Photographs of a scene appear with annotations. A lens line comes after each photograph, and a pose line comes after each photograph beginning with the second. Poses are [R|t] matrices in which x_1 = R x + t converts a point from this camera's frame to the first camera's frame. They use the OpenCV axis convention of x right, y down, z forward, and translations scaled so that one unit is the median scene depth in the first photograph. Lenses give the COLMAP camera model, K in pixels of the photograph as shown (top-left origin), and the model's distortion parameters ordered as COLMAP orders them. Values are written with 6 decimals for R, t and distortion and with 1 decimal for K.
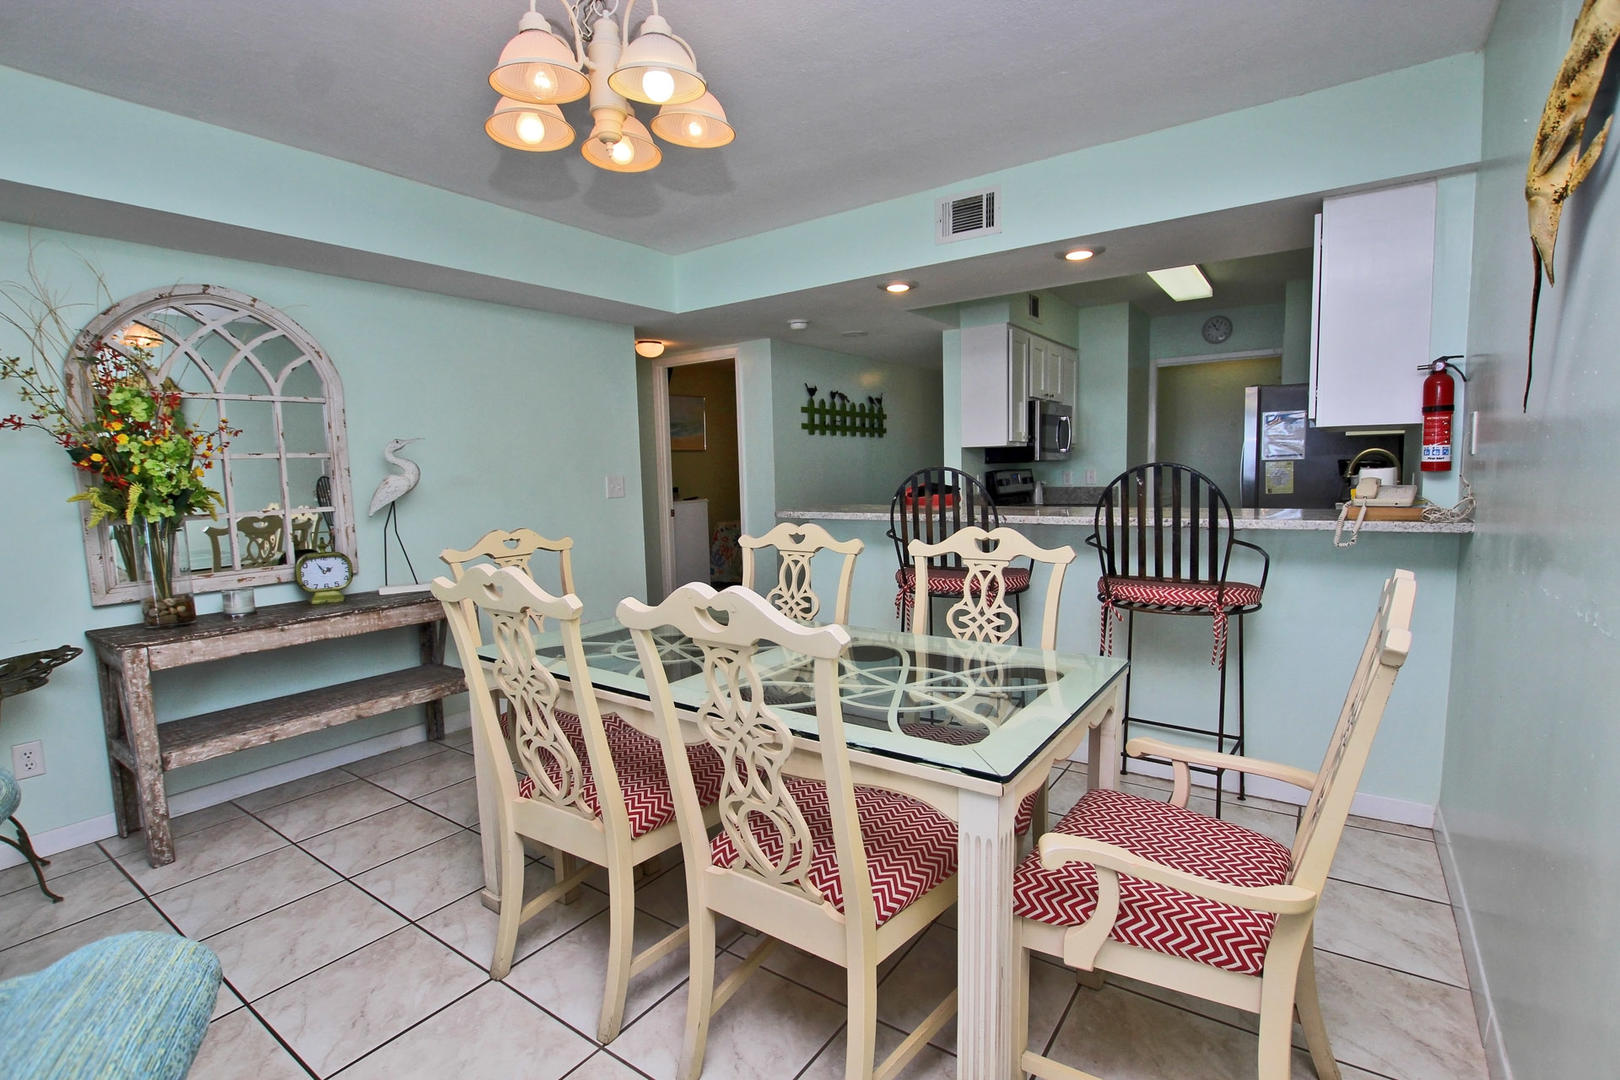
lens RADIAL K [[757.0, 0, 808.5], [0, 757.0, 542.3], [0, 0, 1]] dist [-0.029110, 0.001047]
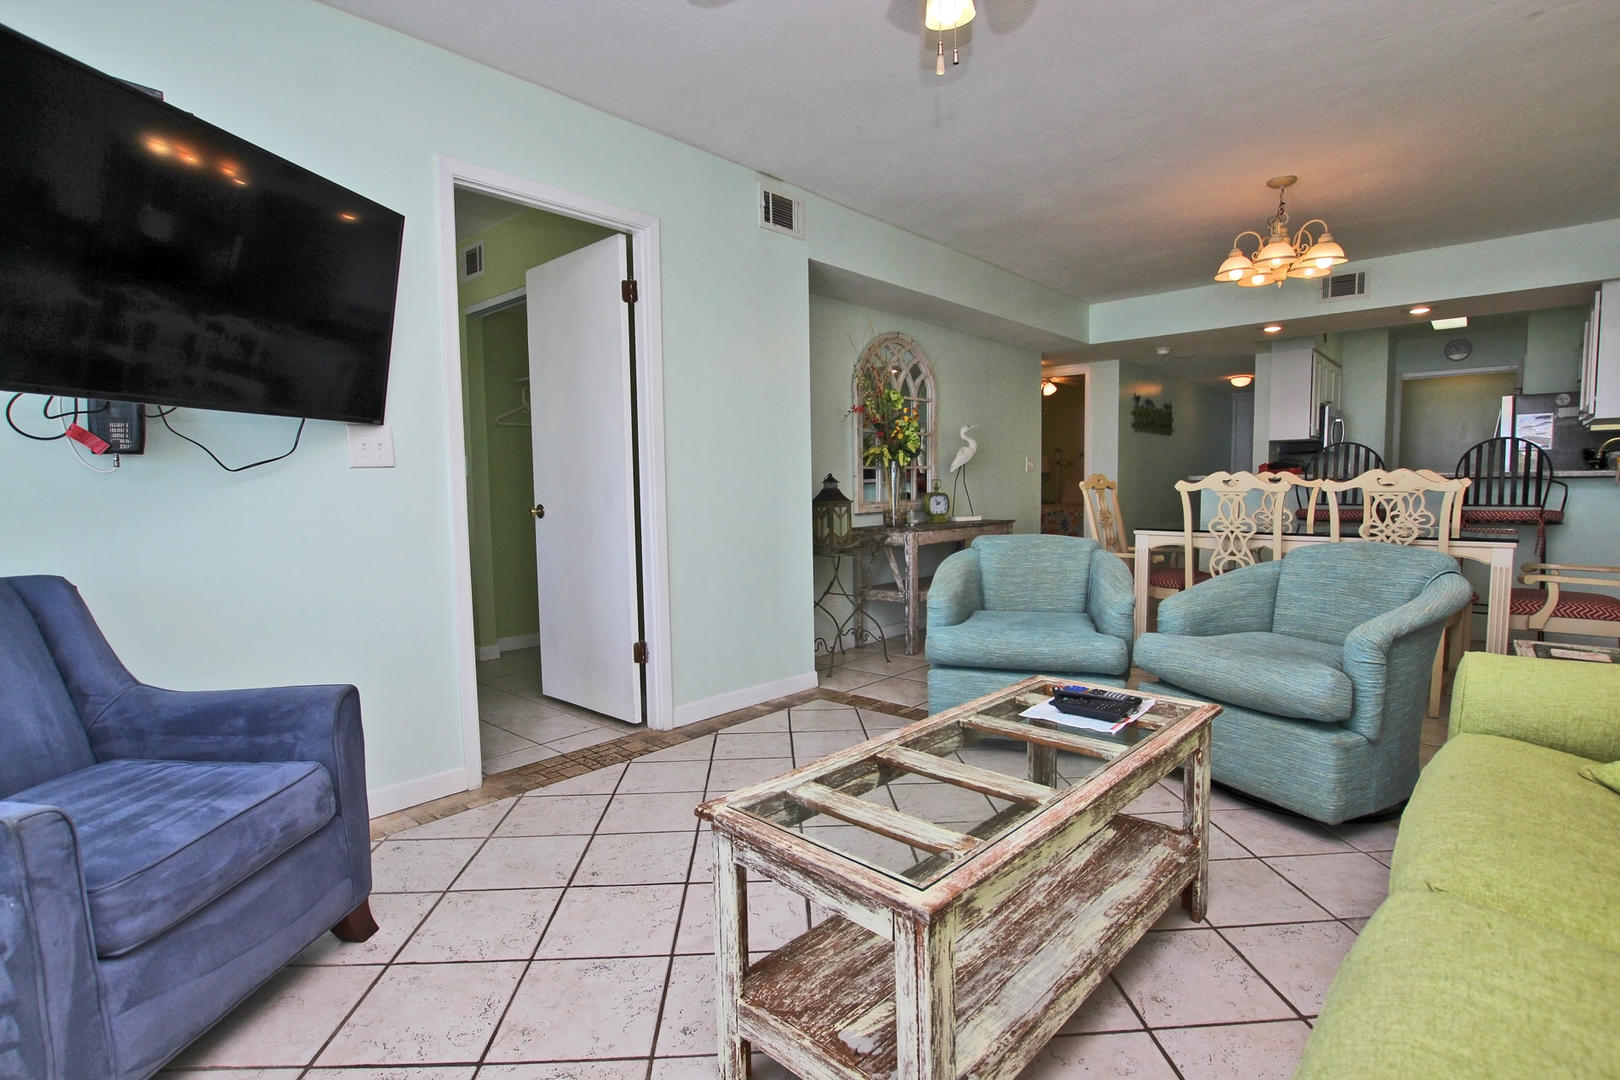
lens RADIAL K [[757.0, 0, 820.0], [0, 757.0, 546.3], [0, 0, 1]] dist [-0.029110, 0.001047]
pose [[0.991979, 0.022415, -0.124400, -0.684614], [-0.023699, 0.999680, -0.008849, 0.154038], [0.124161, 0.011726, 0.992193, -0.691340]]
